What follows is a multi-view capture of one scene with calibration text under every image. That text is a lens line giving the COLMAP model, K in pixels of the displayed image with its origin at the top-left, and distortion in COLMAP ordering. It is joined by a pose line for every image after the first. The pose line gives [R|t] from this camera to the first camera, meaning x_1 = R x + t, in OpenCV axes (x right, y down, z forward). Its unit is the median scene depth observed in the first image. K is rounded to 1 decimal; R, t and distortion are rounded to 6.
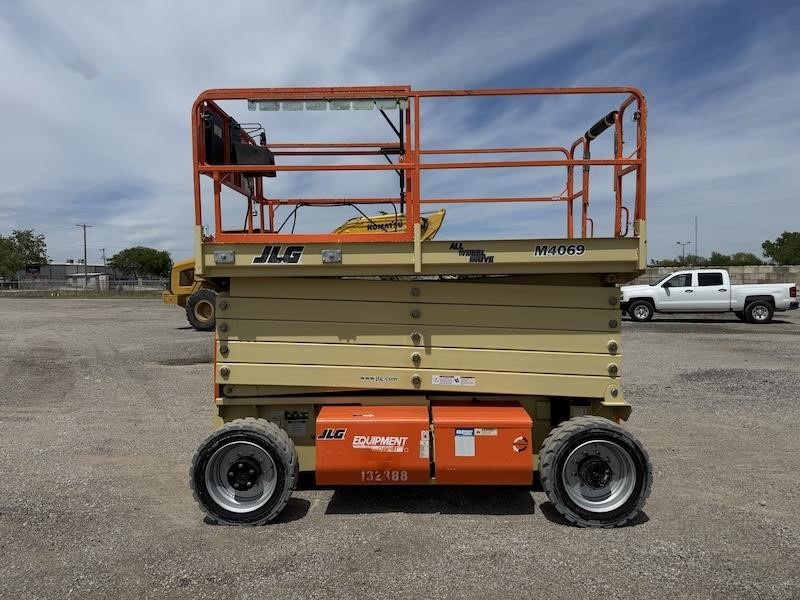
lens RADIAL K [[559.7, 0, 392.8], [0, 559.7, 297.6], [0, 0, 1]] dist [0.055373, -0.067942]
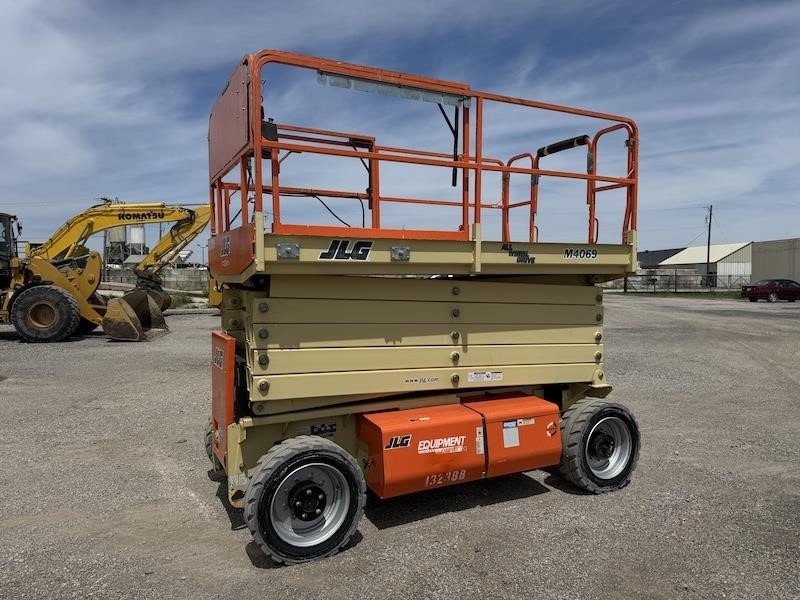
lens RADIAL K [[559.7, 0, 401.9], [0, 559.7, 302.0], [0, 0, 1]] dist [0.055373, -0.067942]
pose [[0.881056, -0.012957, 0.472834, -0.533781], [0.008319, 0.999895, 0.011898, -0.003467], [-0.472938, -0.006549, 0.881071, 0.165176]]
